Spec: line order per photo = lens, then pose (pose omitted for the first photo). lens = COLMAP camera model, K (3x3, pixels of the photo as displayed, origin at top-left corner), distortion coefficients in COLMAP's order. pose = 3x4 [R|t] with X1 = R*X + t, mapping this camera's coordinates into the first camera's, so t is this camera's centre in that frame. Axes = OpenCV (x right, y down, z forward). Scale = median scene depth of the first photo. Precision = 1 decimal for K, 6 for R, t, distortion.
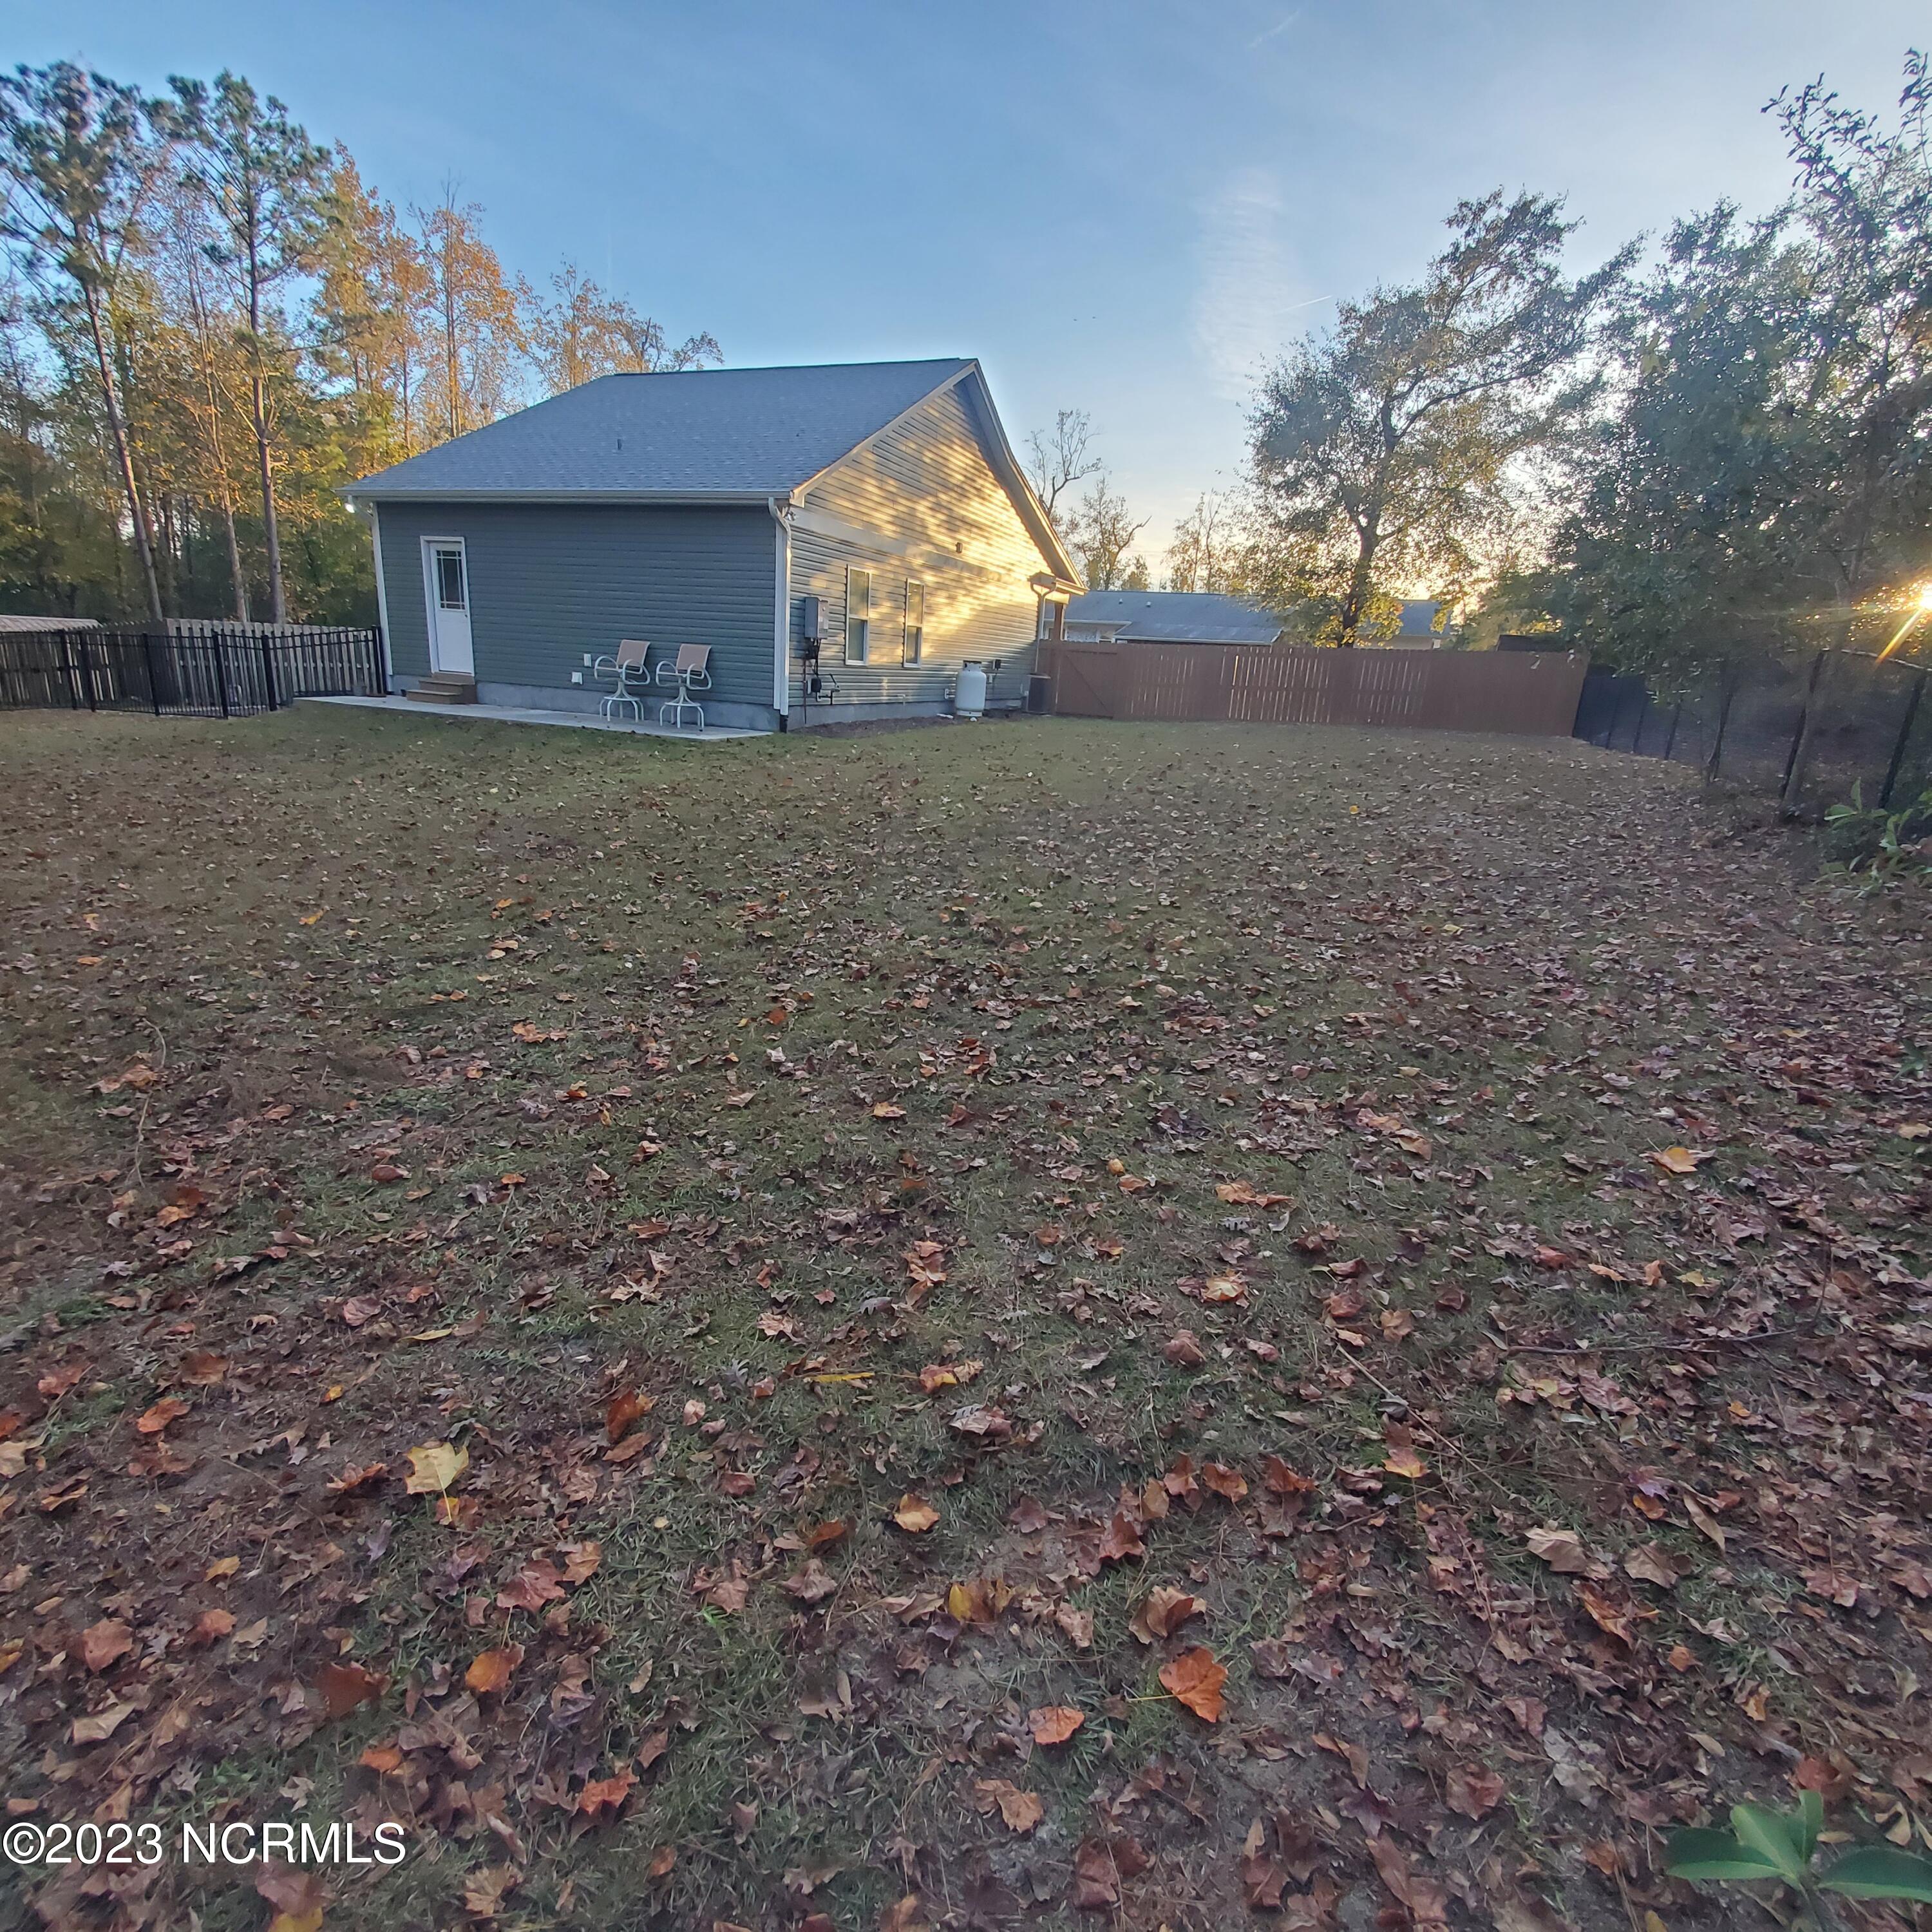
lens RADIAL K [[1016.2, 0, 957.6], [0, 1016.2, 961.1], [0, 0, 1]] dist [0.008644, -0.005014]
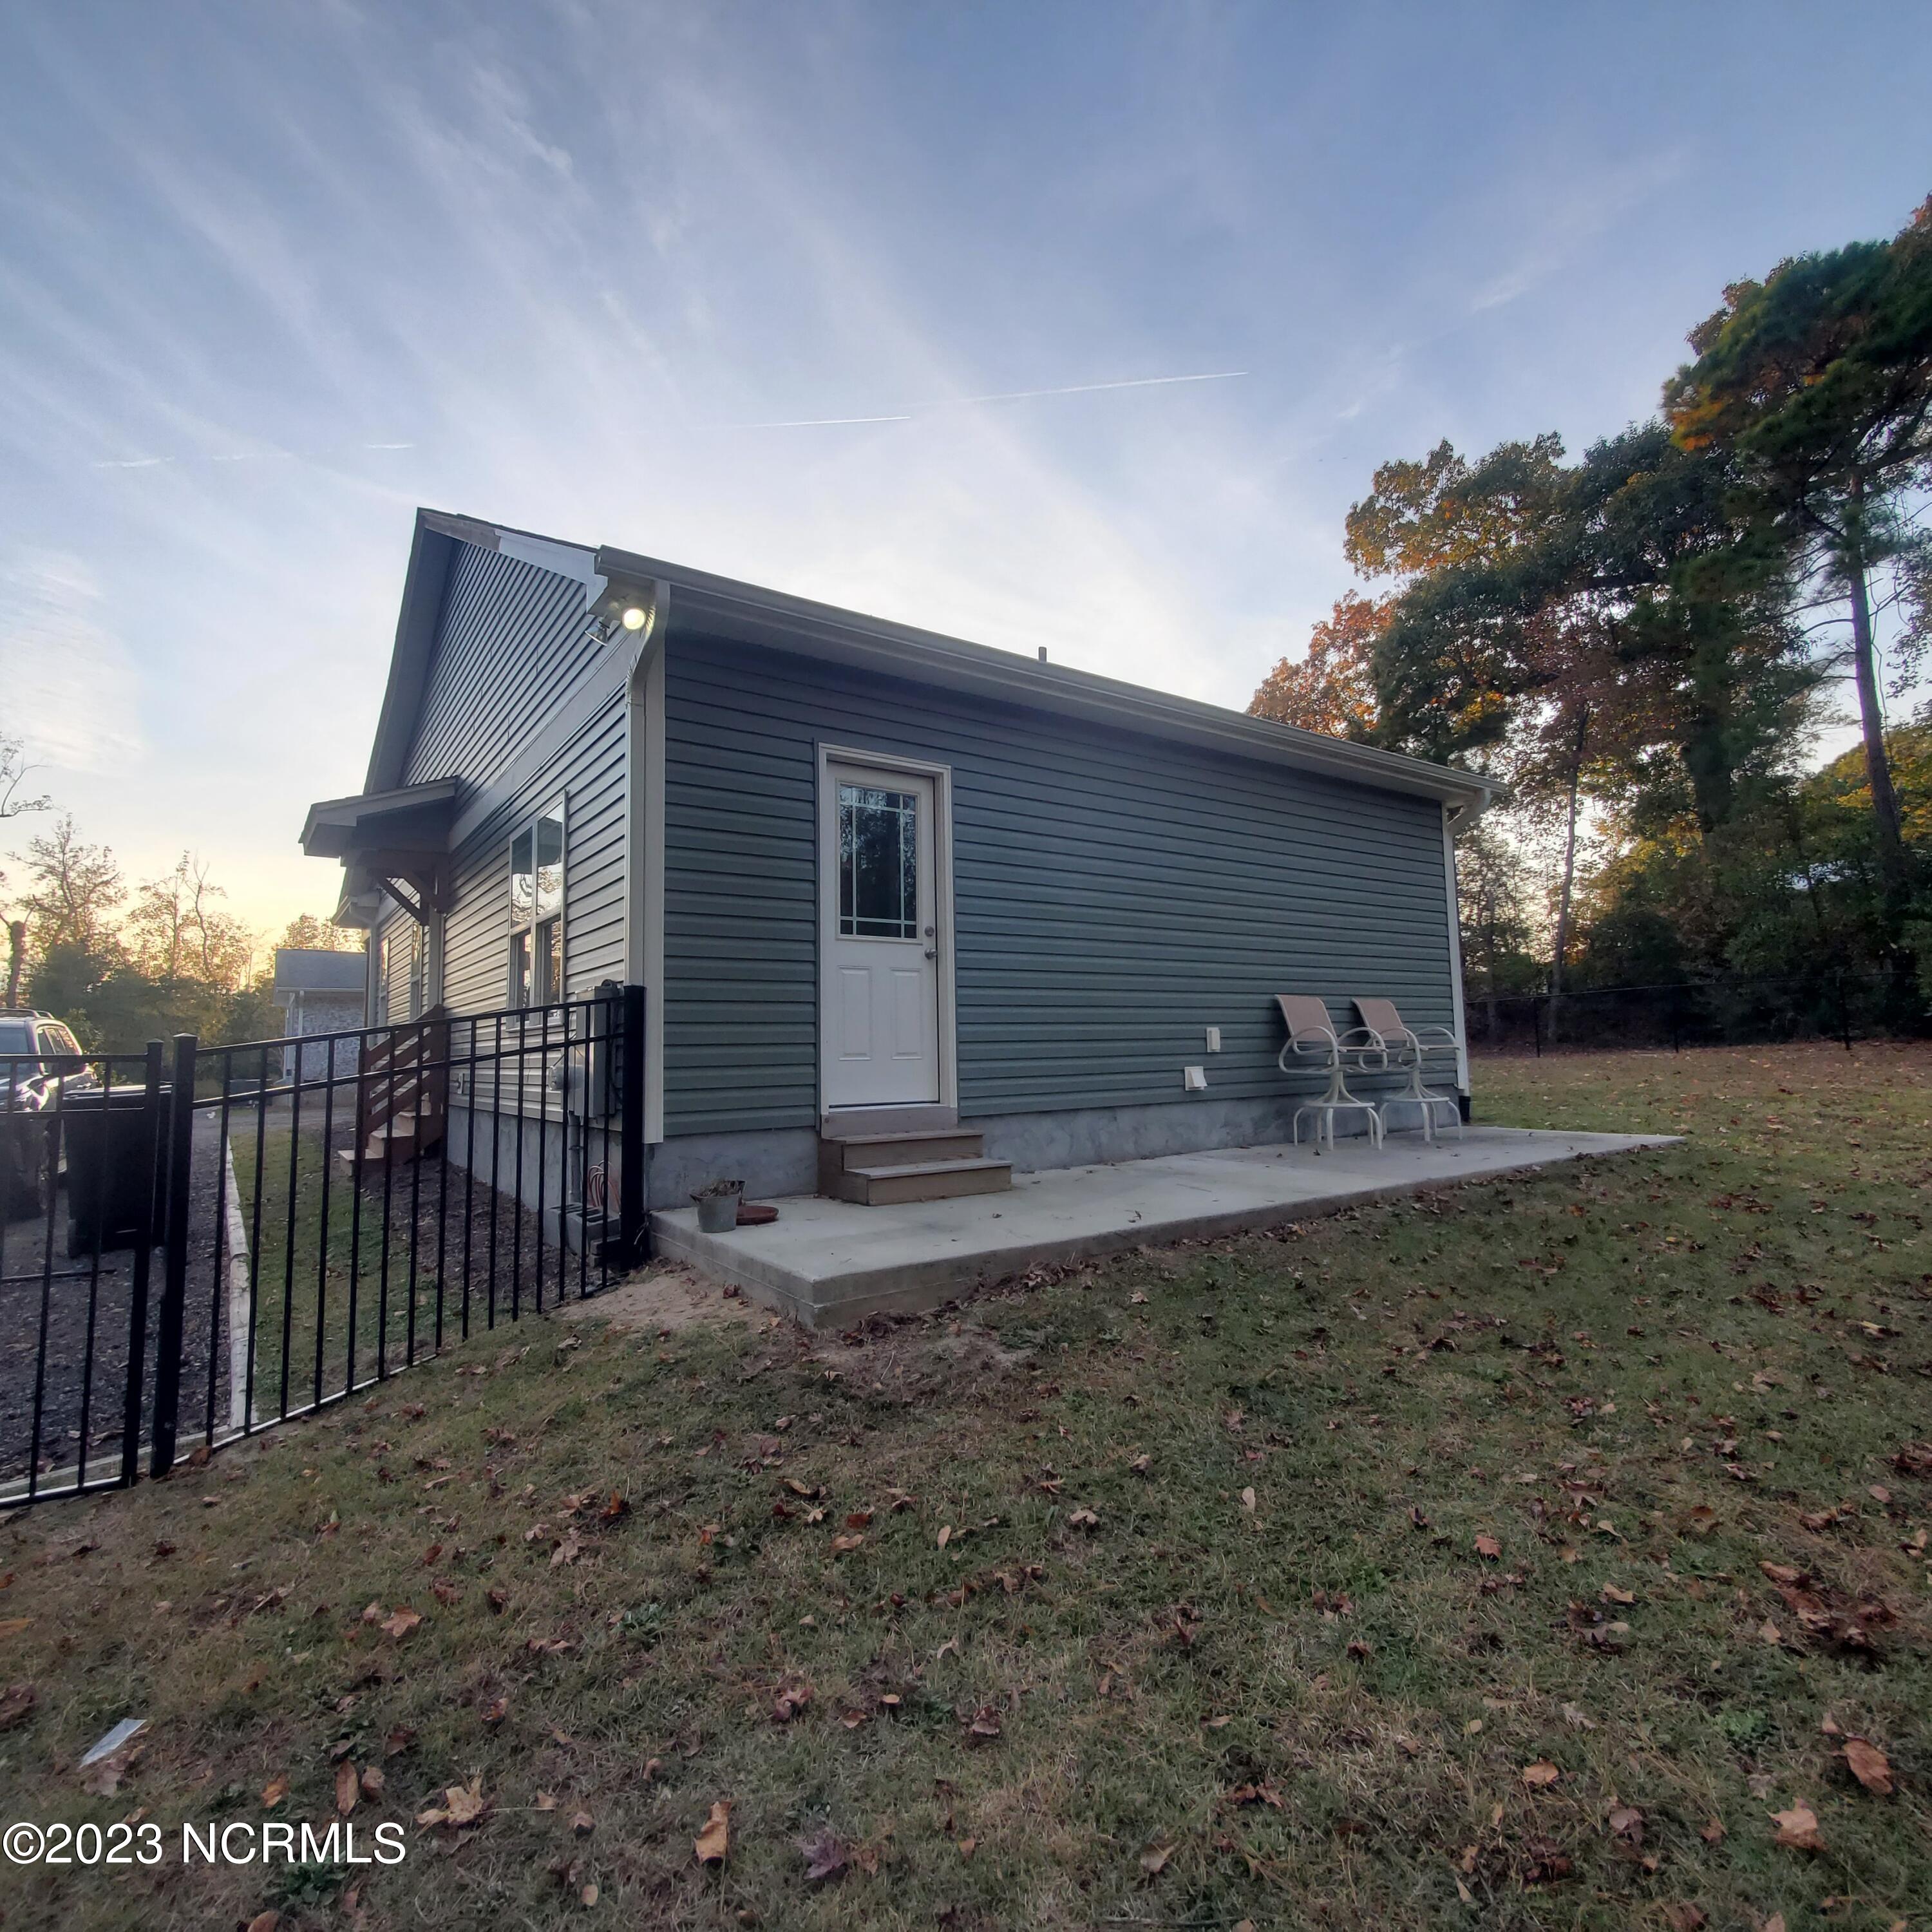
lens RADIAL K [[1016.2, 0, 957.6], [0, 1016.2, 961.1], [0, 0, 1]] dist [0.008644, -0.005014]
pose [[0.552611, 0.001482, 0.833438, -0.818293], [0.286905, 0.938541, -0.191901, -0.270390], [-0.782500, 0.345164, 0.518223, 0.826353]]
